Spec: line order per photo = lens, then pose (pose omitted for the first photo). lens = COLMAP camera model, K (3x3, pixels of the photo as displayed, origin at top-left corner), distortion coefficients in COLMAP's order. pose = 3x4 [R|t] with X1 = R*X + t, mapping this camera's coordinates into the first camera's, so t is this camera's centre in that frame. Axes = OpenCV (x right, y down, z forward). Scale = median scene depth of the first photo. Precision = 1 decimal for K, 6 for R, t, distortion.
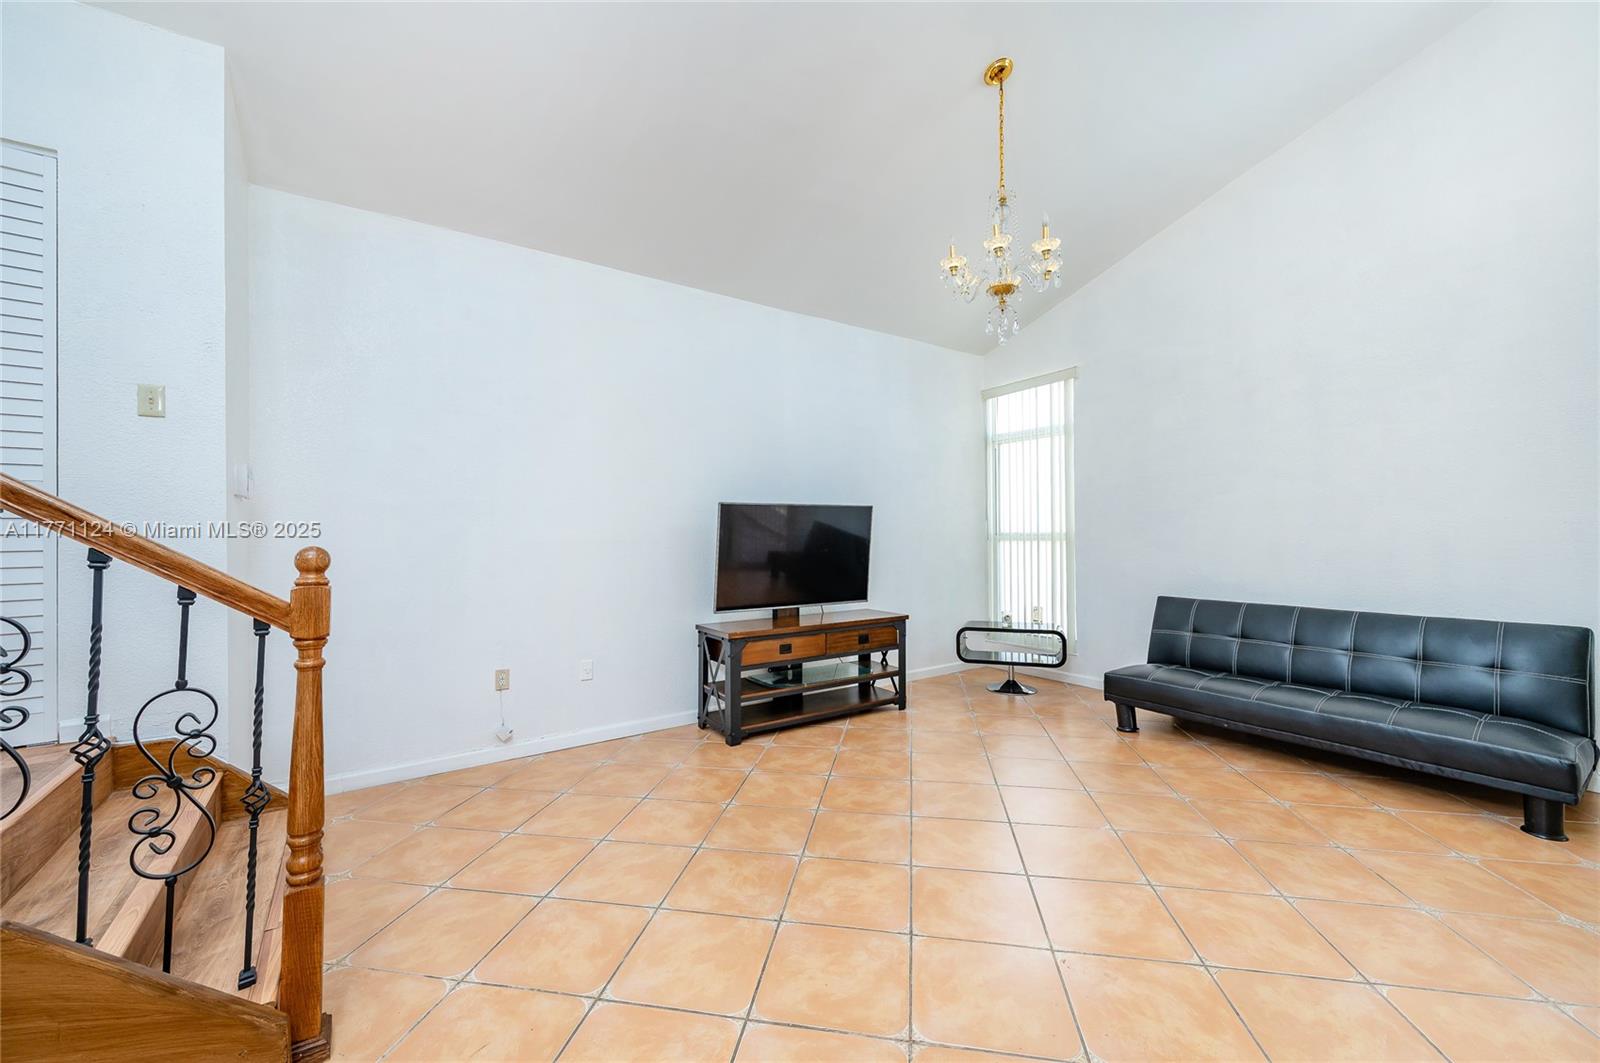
lens RADIAL K [[623.3, 0, 799.4], [0, 623.3, 525.9], [0, 0, 1]] dist [0.004022, 0.000126]
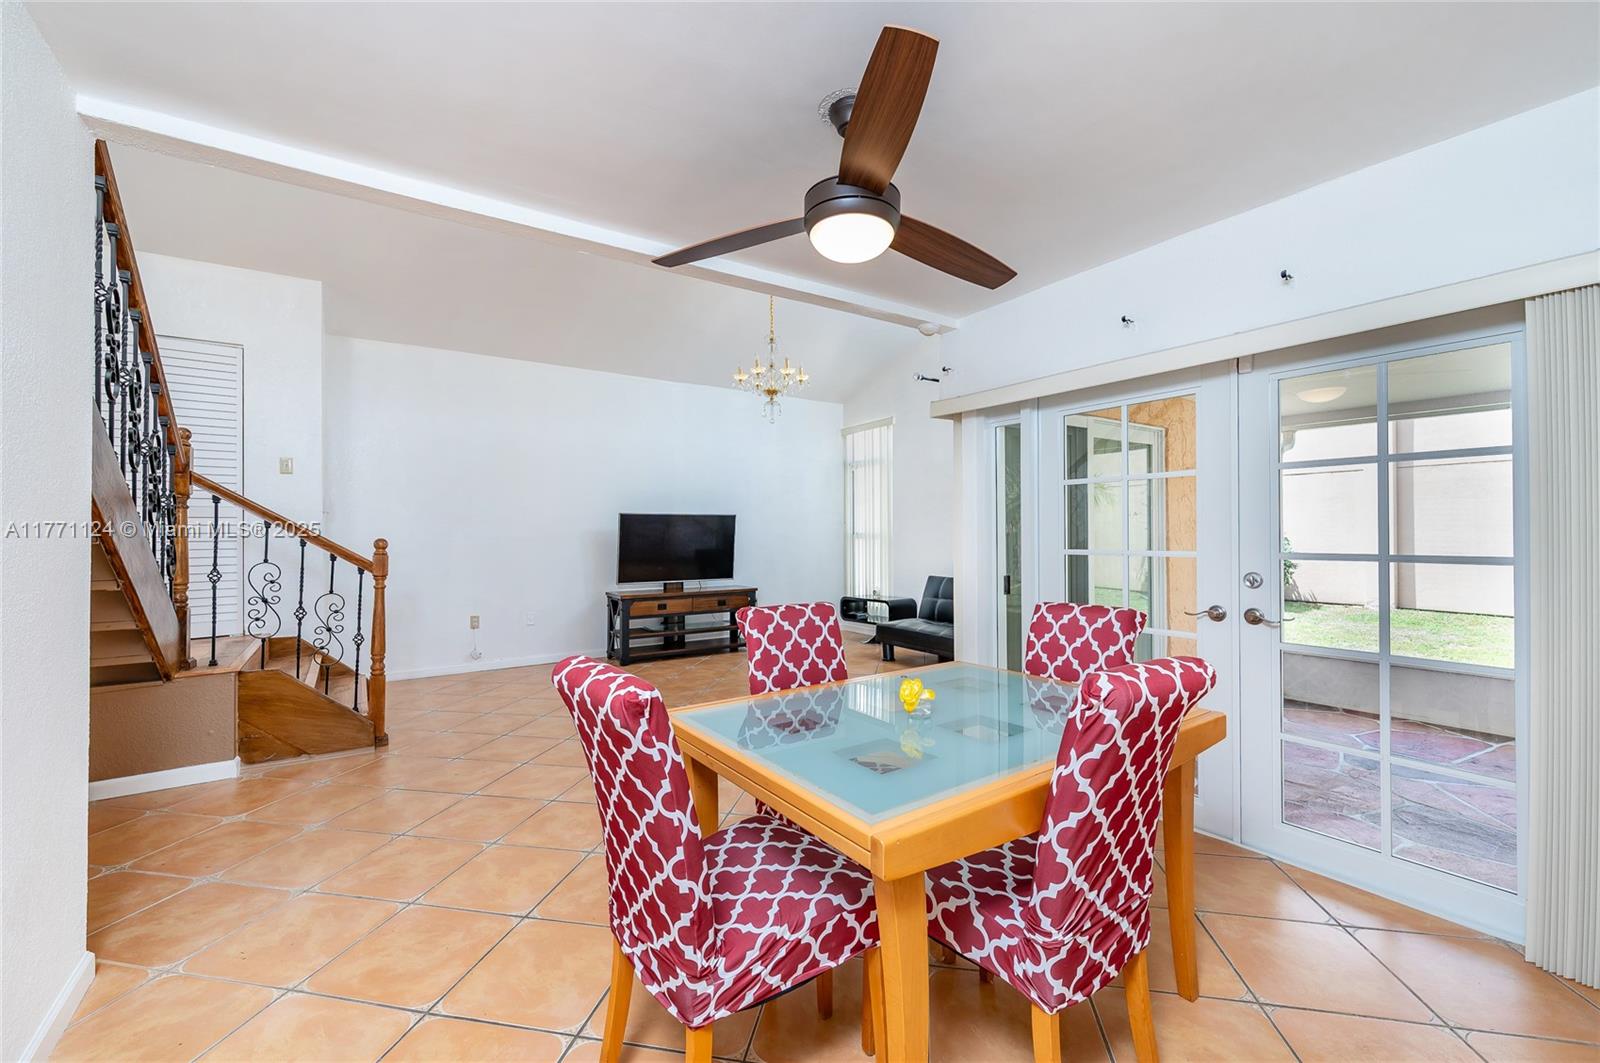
lens RADIAL K [[623.3, 0, 831.3], [0, 623.3, 524.5], [0, 0, 1]] dist [0.004022, 0.000126]
pose [[0.999250, 0.003002, 0.038598, 0.358903], [-0.002975, 0.999995, -0.000760, -0.009924], [-0.038600, 0.000644, 0.999255, -0.611419]]
